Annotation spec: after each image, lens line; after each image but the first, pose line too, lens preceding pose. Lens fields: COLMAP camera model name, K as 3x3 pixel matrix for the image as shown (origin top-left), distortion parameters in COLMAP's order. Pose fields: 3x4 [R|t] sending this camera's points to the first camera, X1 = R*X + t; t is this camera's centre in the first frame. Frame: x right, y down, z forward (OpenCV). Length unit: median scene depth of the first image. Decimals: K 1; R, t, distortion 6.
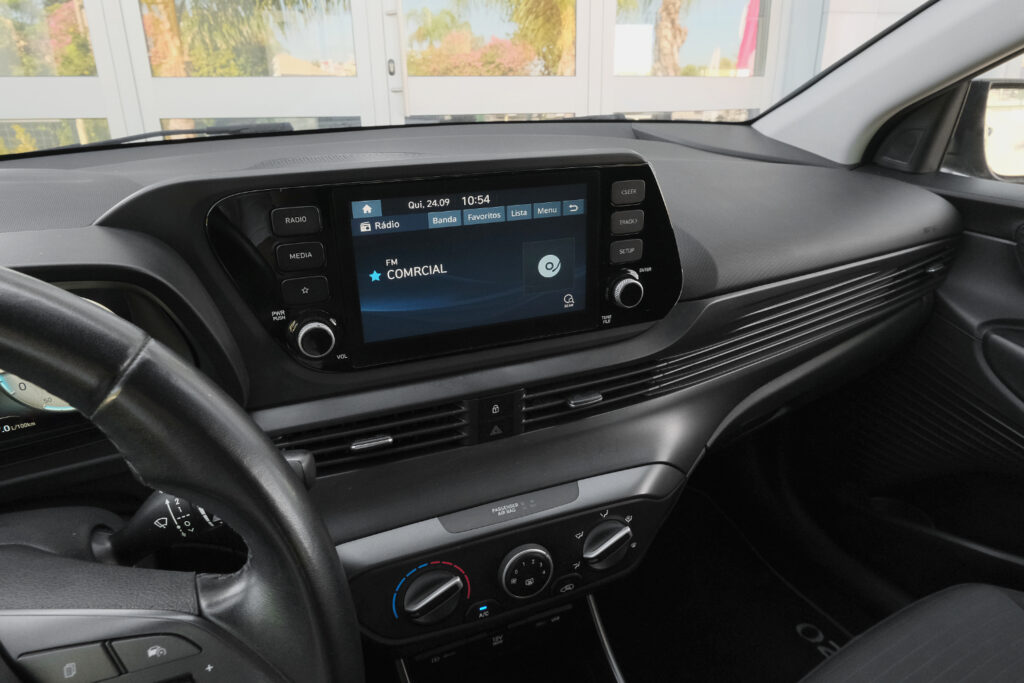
lens RADIAL K [[655.4, 0, 514.2], [0, 655.4, 335.3], [0, 0, 1]] dist [0.009504, -0.002012]
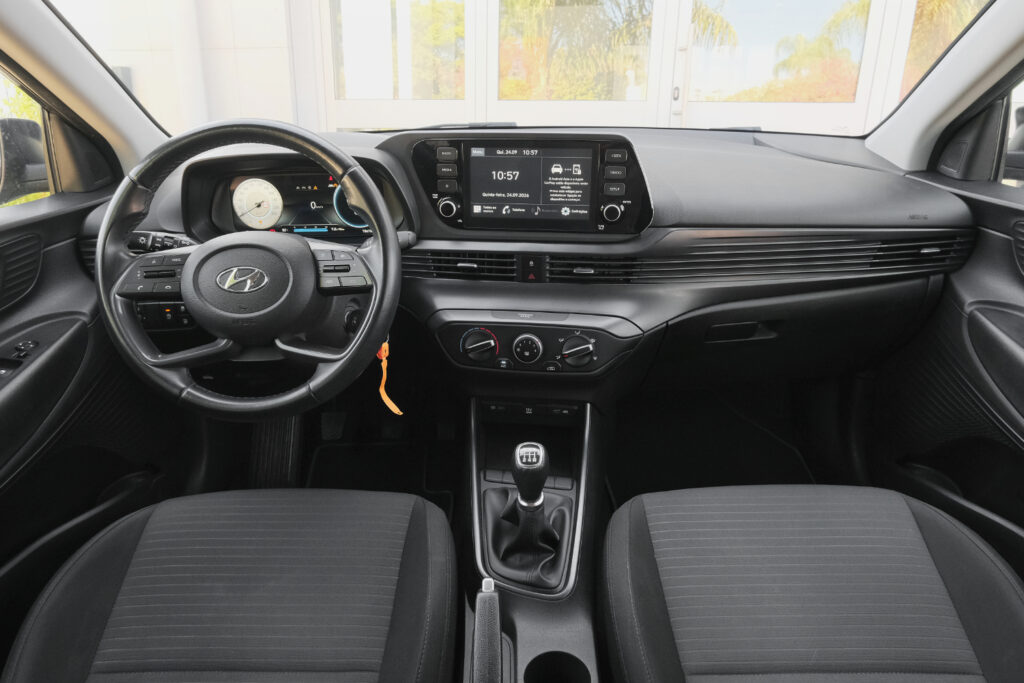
lens RADIAL K [[655.4, 0, 502.6], [0, 655.4, 335.4], [0, 0, 1]] dist [0.009504, -0.002012]
pose [[0.860009, 0.183199, -0.476258, 0.822295], [-0.201216, 0.979455, 0.013413, 0.297380], [0.468931, 0.084295, 0.879203, -0.687052]]
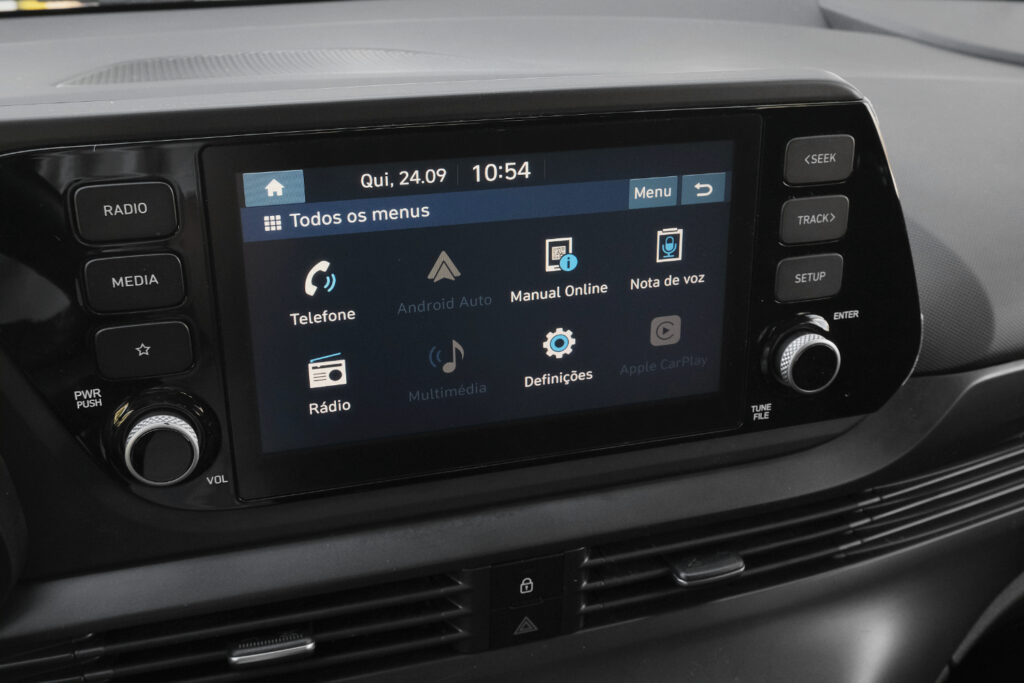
lens RADIAL K [[1098.1, 0, 511.6], [0, 1098.1, 336.3], [0, 0, 1]] dist [0.012188, 0.000000]
pose [[0.996327, 0.044852, -0.072950, 0.012055], [-0.044447, 0.998986, 0.007166, -0.078938], [0.073197, -0.003898, 0.997310, 0.164637]]
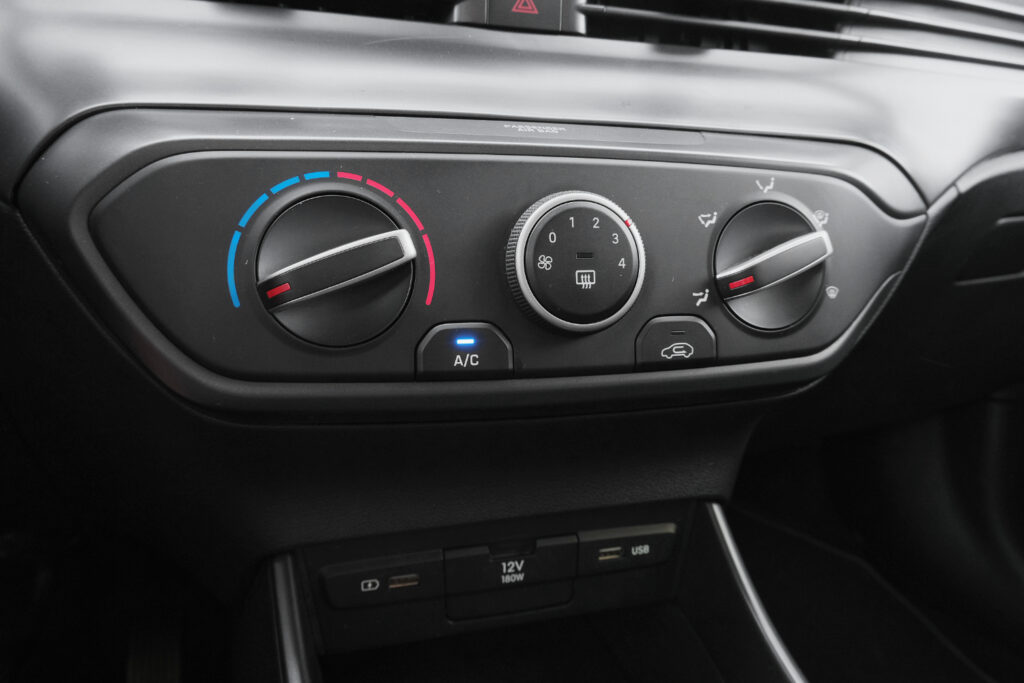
lens RADIAL K [[692.6, 0, 520.2], [0, 692.6, 340.6], [0, 0, 1]] dist [0.002727, 0.001210]
pose [[0.994033, 0.036408, -0.102823, 0.027235], [-0.060238, 0.969096, -0.239214, 0.489442], [0.090936, 0.243981, 0.965507, 0.570233]]
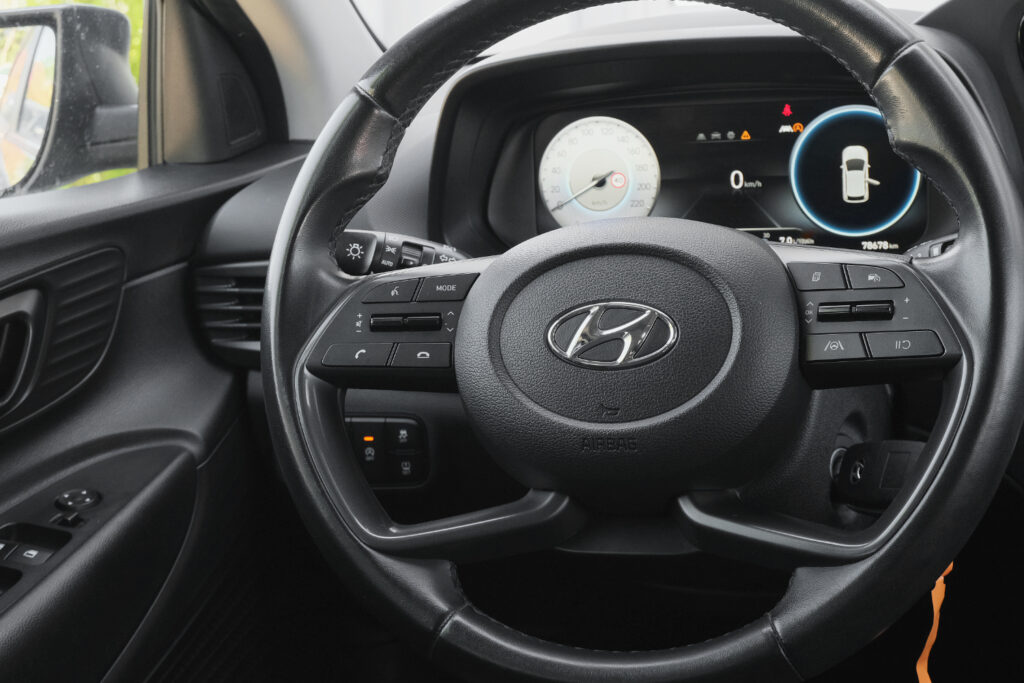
lens RADIAL K [[1661.3, 0, 506.8], [0, 1661.3, 340.0], [0, 0, 1]] dist [-0.043404, 0.000000]
pose [[0.667903, 0.115463, -0.735237, 0.591299], [-0.247120, 0.966250, -0.072747, 0.441575], [0.702023, 0.230280, 0.673895, -0.703774]]
